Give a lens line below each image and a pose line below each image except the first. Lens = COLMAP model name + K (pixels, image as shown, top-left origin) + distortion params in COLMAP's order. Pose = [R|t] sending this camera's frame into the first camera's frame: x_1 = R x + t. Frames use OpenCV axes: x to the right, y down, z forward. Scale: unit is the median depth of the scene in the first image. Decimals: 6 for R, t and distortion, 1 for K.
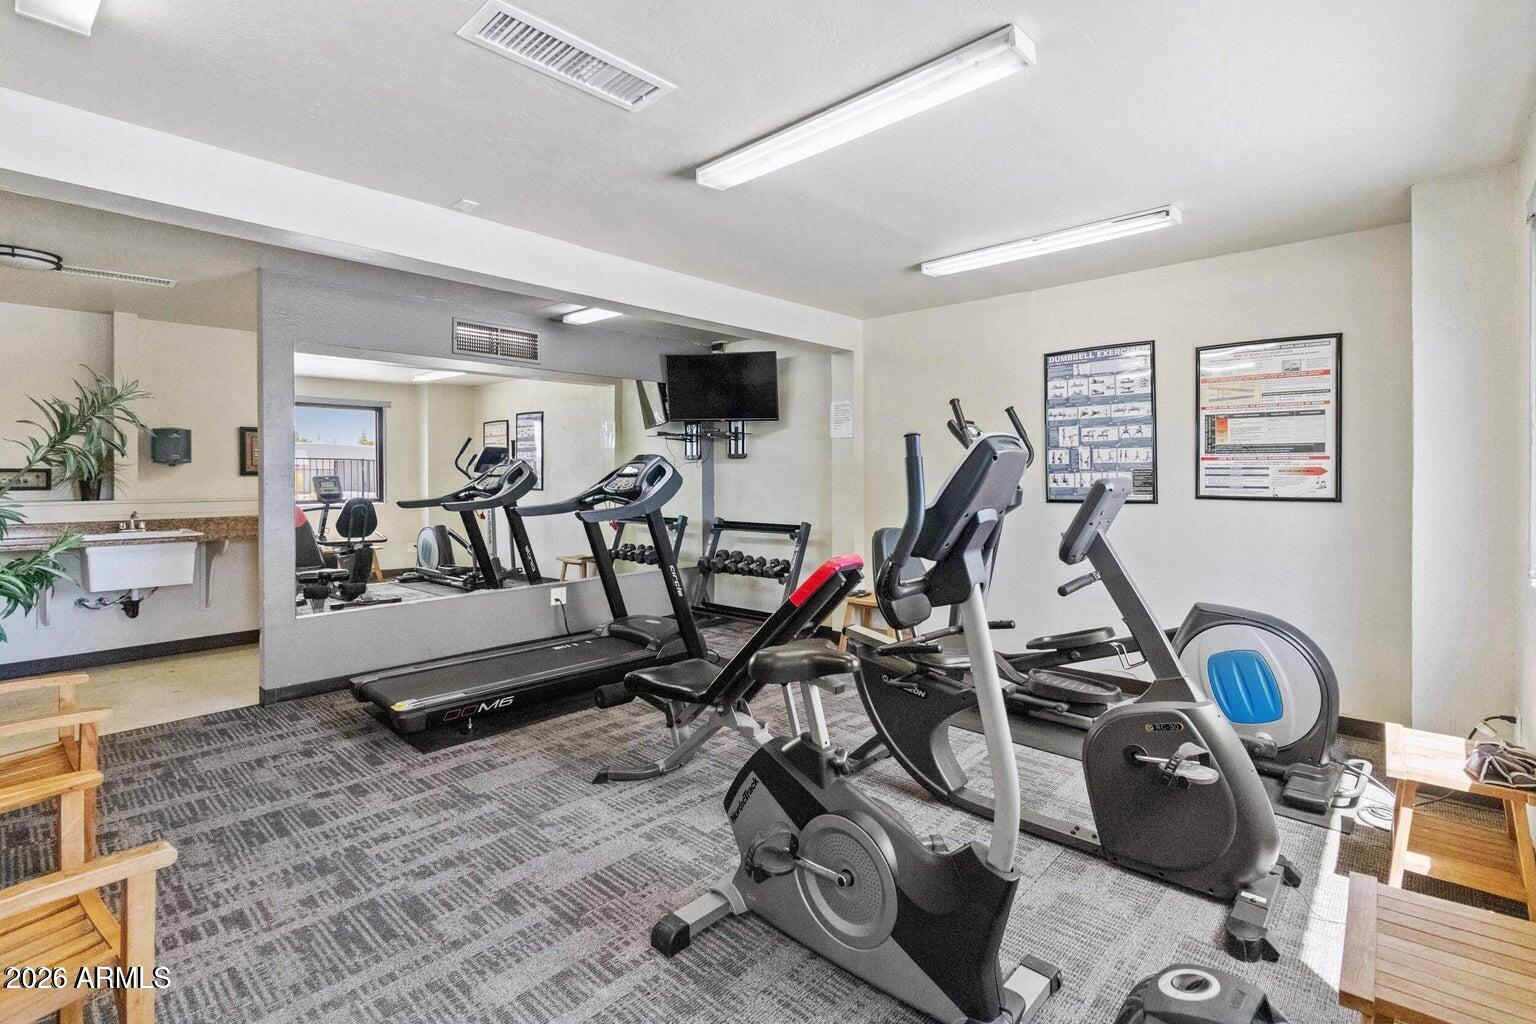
lens RADIAL K [[707.2, 0, 771.4], [0, 707.2, 477.3], [0, 0, 1]] dist [0.005088, -0.000625]
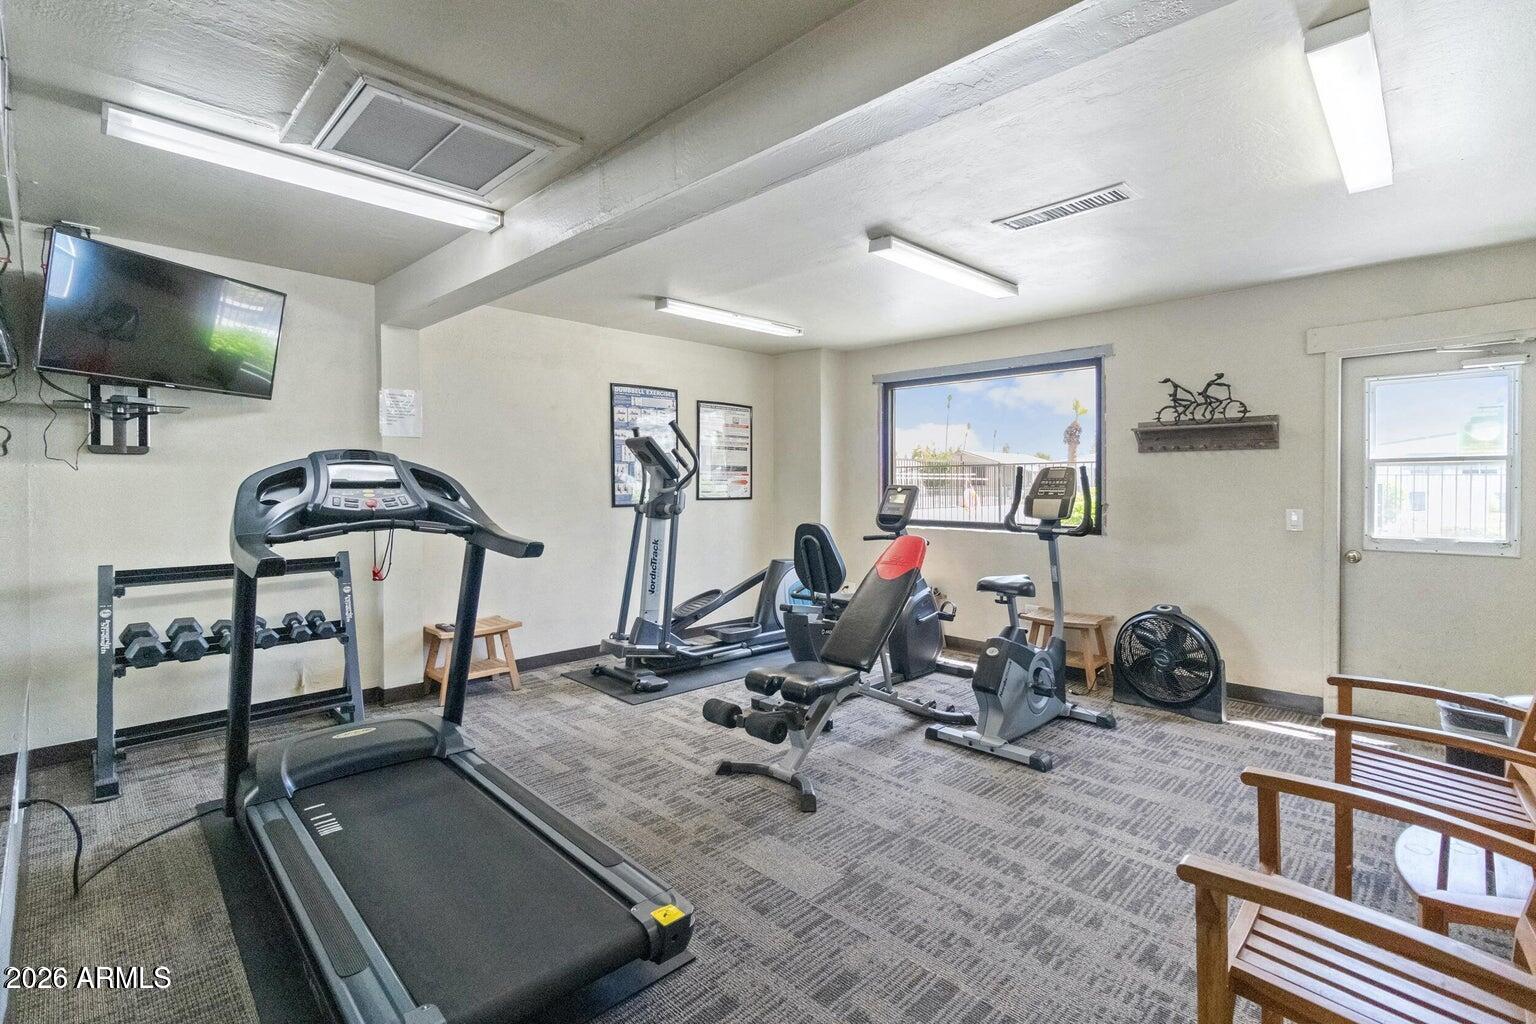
lens RADIAL K [[707.2, 0, 765.6], [0, 707.2, 496.0], [0, 0, 1]] dist [0.005088, -0.000625]
pose [[0.054526, -0.015770, 0.998388, -0.995562], [0.003613, 0.999872, 0.015596, -0.001880], [-0.998506, 0.002757, 0.054576, 0.848419]]
